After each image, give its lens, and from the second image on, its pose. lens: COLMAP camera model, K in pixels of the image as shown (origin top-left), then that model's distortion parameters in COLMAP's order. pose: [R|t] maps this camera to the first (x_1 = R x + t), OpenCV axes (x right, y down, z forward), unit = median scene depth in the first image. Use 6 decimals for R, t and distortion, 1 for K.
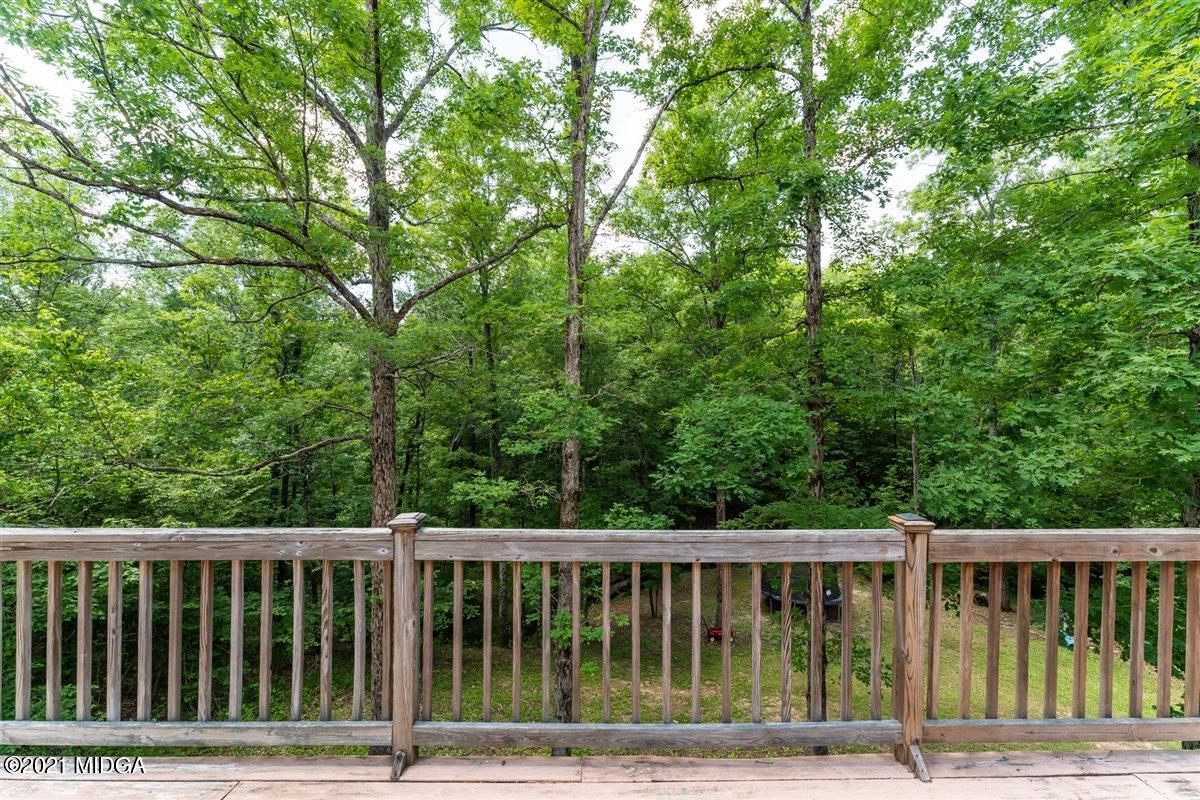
lens RADIAL K [[467.2, 0, 601.2], [0, 467.2, 405.0], [0, 0, 1]] dist [-0.000002, -0.000221]
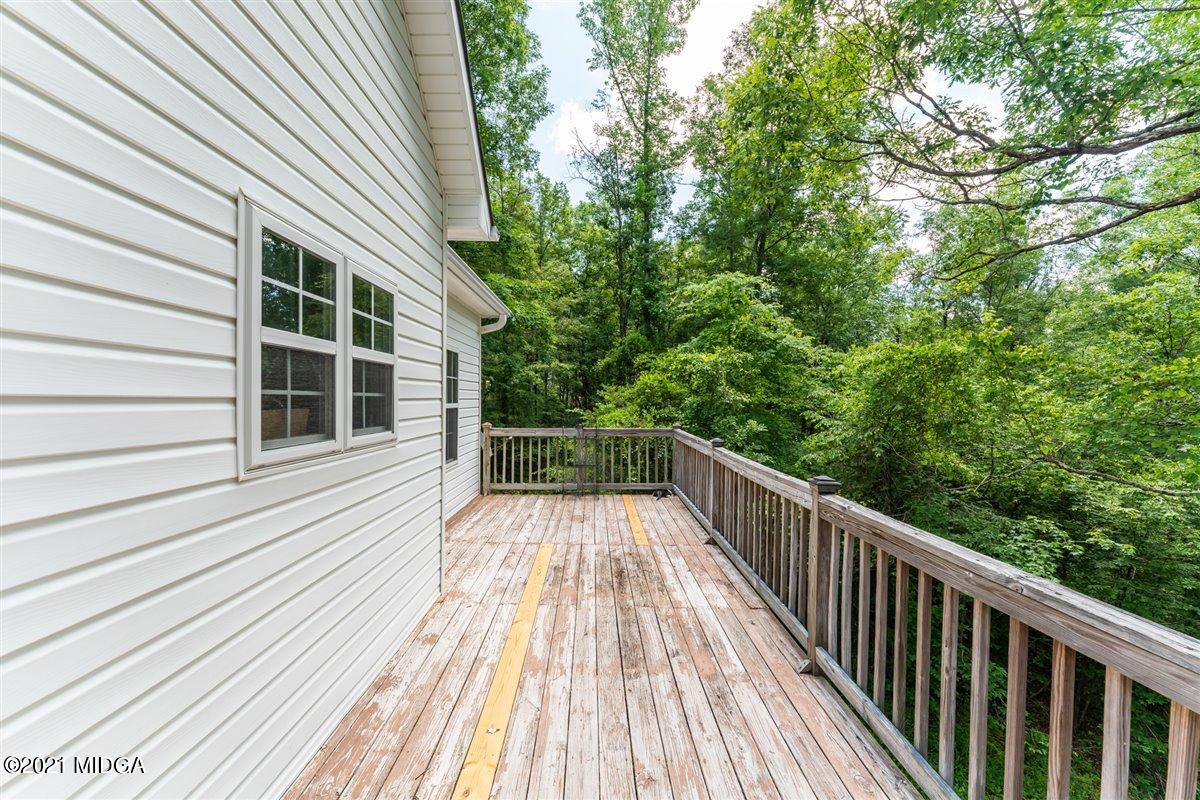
lens RADIAL K [[467.2, 0, 601.2], [0, 467.2, 405.0], [0, 0, 1]] dist [-0.000002, -0.000221]
pose [[-0.018849, 0.012206, -0.999748, -0.061468], [-0.005720, 0.999908, 0.012315, 0.005156], [0.999806, 0.005951, -0.018778, 0.110723]]
